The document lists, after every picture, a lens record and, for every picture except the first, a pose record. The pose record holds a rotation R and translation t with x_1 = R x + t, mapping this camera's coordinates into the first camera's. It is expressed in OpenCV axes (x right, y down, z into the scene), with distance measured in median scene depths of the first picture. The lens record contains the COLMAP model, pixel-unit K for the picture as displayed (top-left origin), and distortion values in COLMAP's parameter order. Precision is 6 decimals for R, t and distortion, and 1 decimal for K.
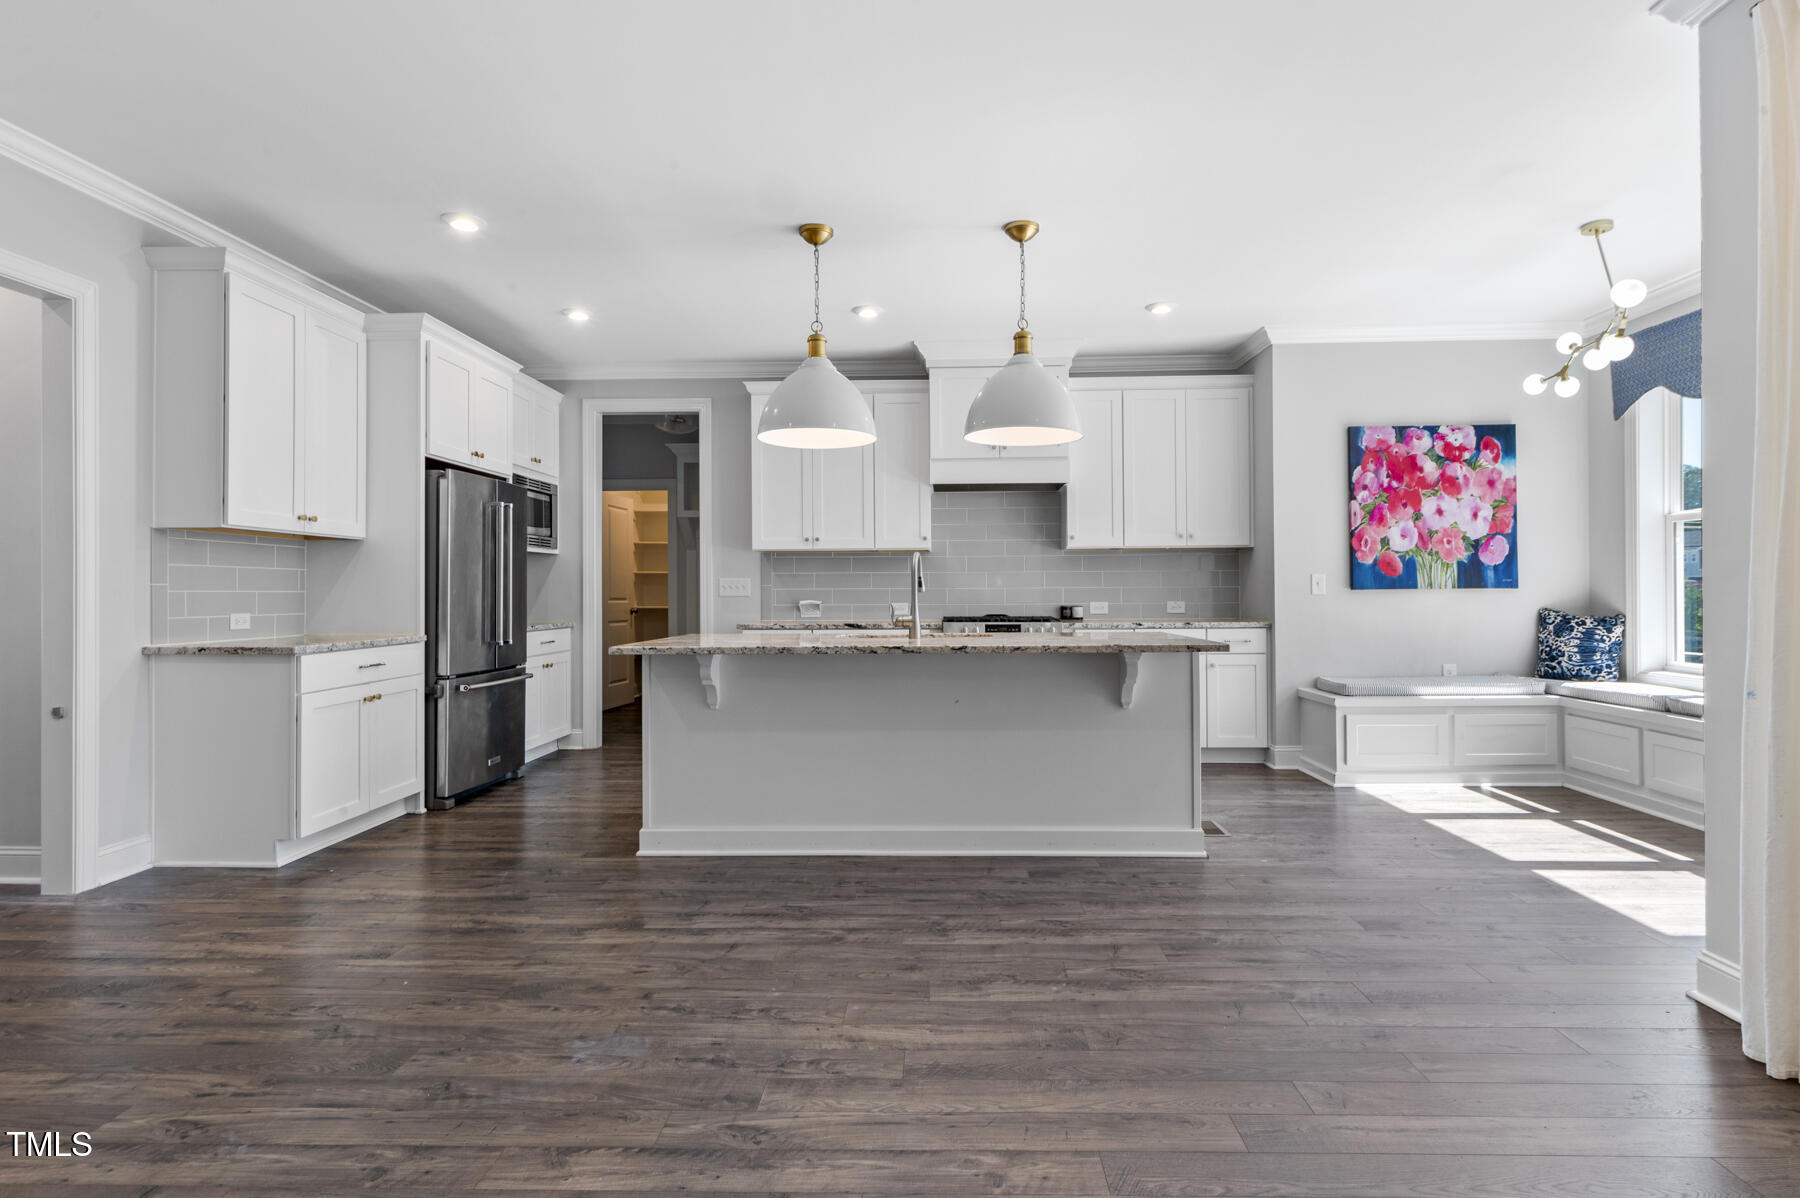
lens RADIAL K [[916.0, 0, 917.8], [0, 916.0, 582.2], [0, 0, 1]] dist [0.002013, 0.000088]
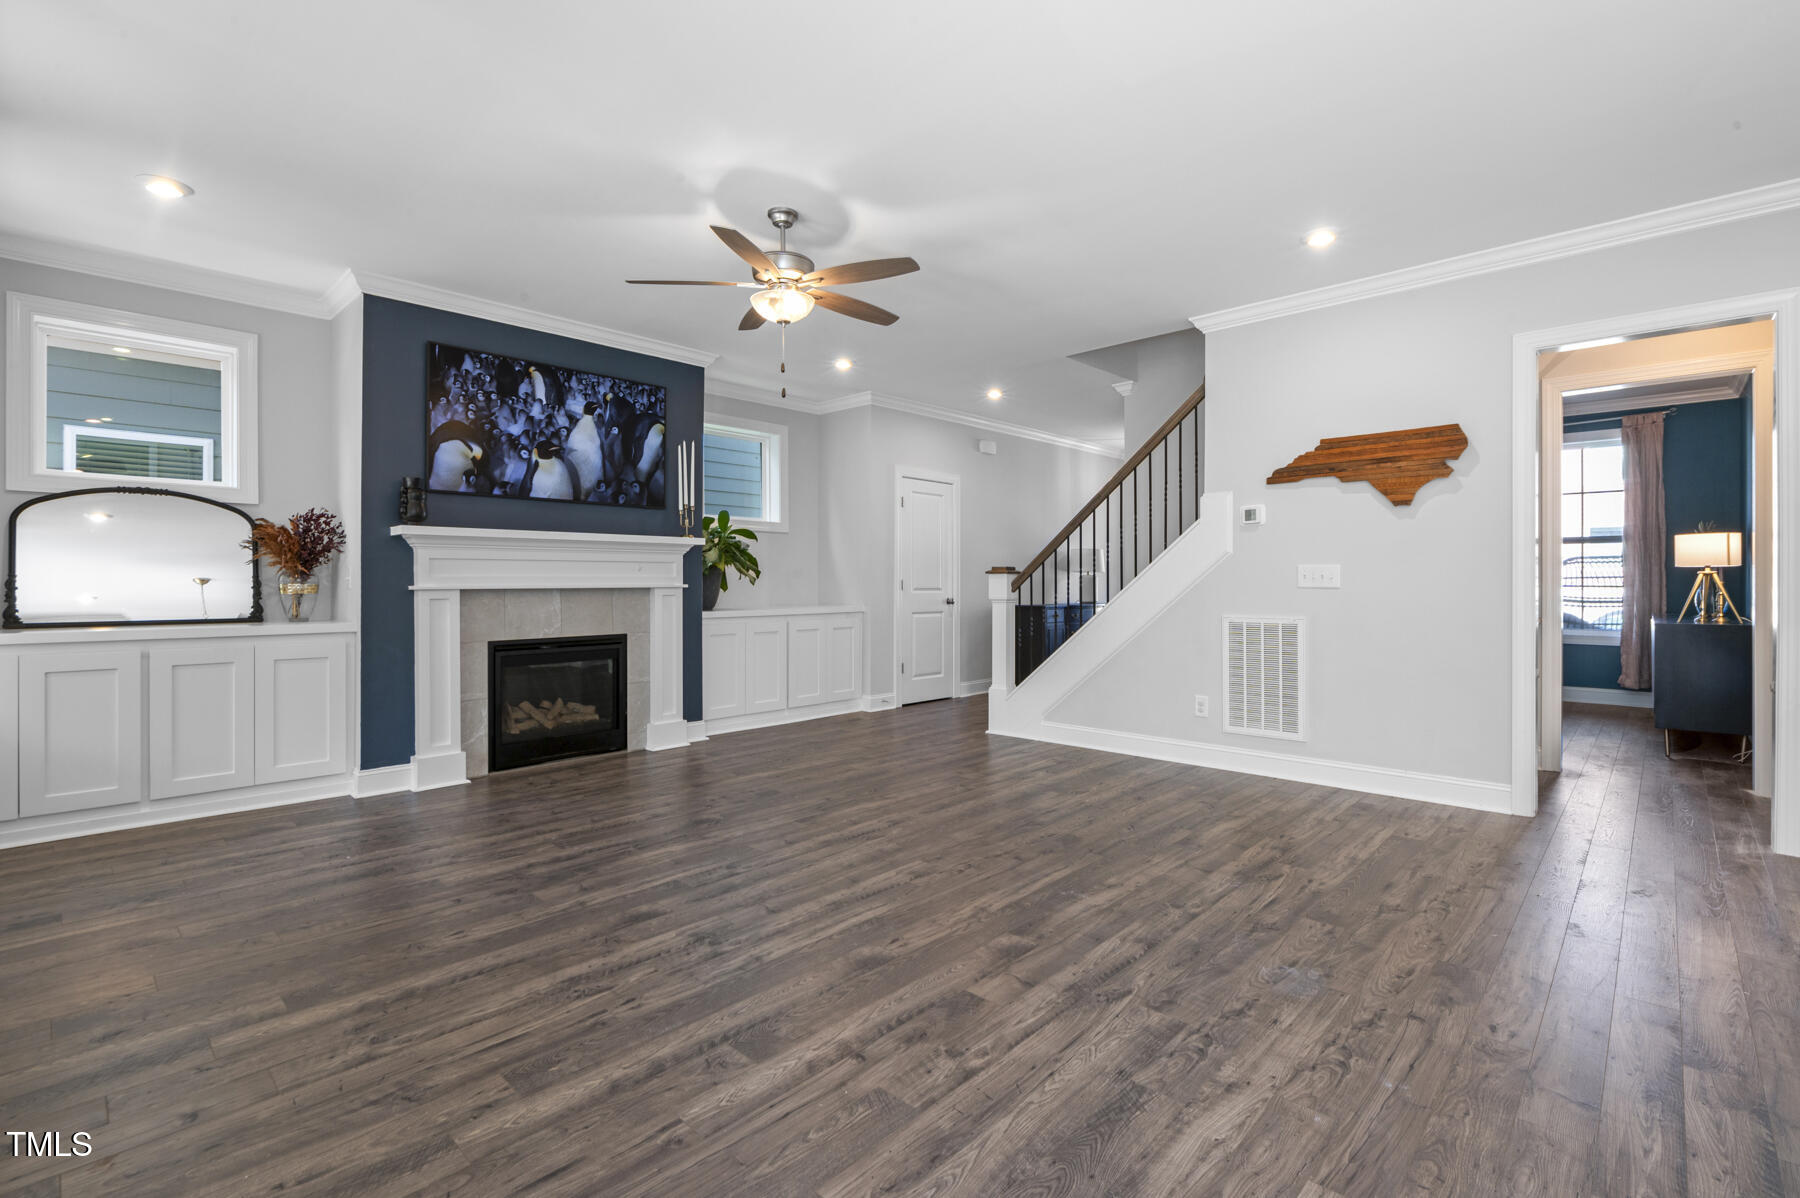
lens RADIAL K [[808.9, 0, 926.3], [0, 808.9, 584.7], [0, 0, 1]] dist [-0.012718, 0.000675]
pose [[-0.651868, 0.008694, -0.758283, 0.312656], [0.009897, 0.999947, 0.002956, 0.002458], [0.758268, -0.005578, -0.651919, 0.564302]]
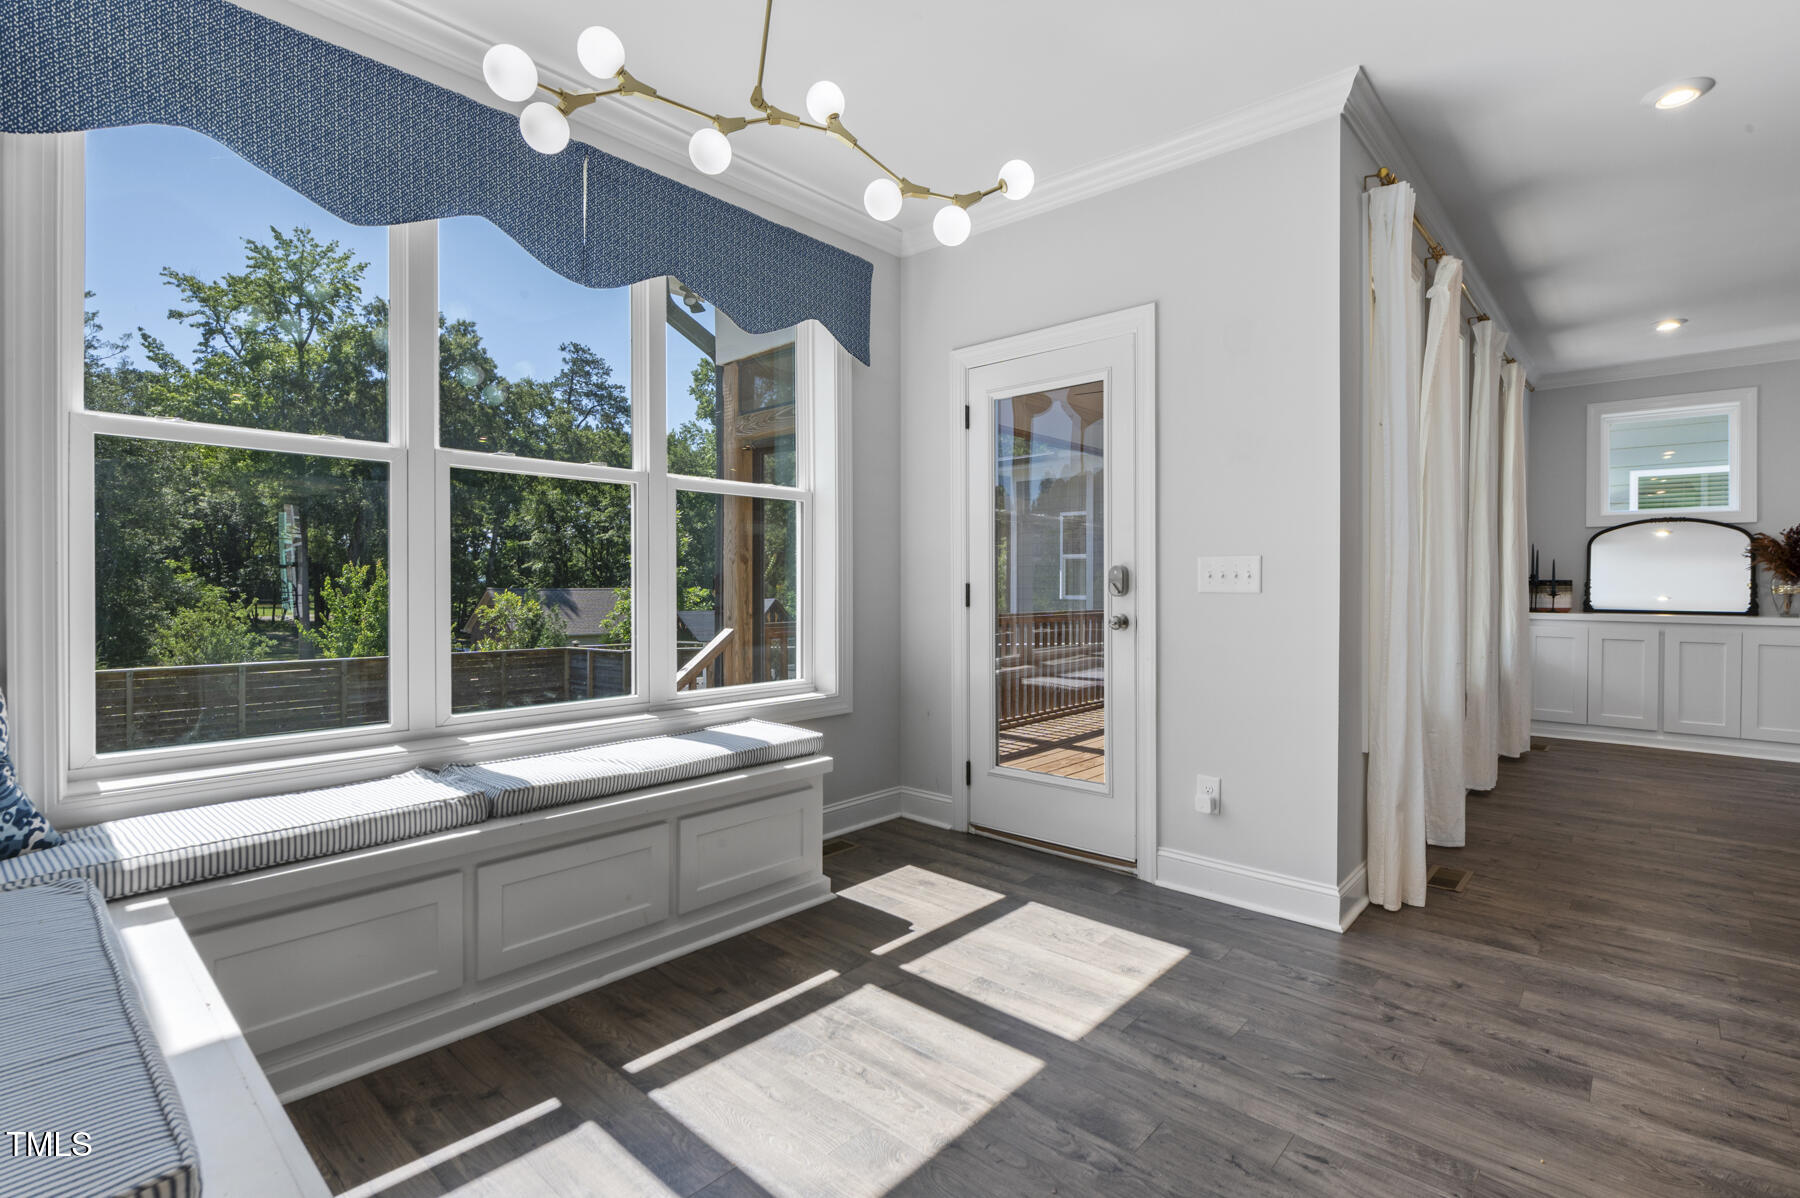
lens RADIAL K [[843.3, 0, 906.0], [0, 843.3, 589.2], [0, 0, 1]] dist [-0.013993, -0.000180]
pose [[-0.761844, -0.001309, 0.647760, 0.274971], [-0.003094, 0.999994, -0.001618, 0.007133], [-0.647754, -0.003237, -0.761843, 1.046021]]
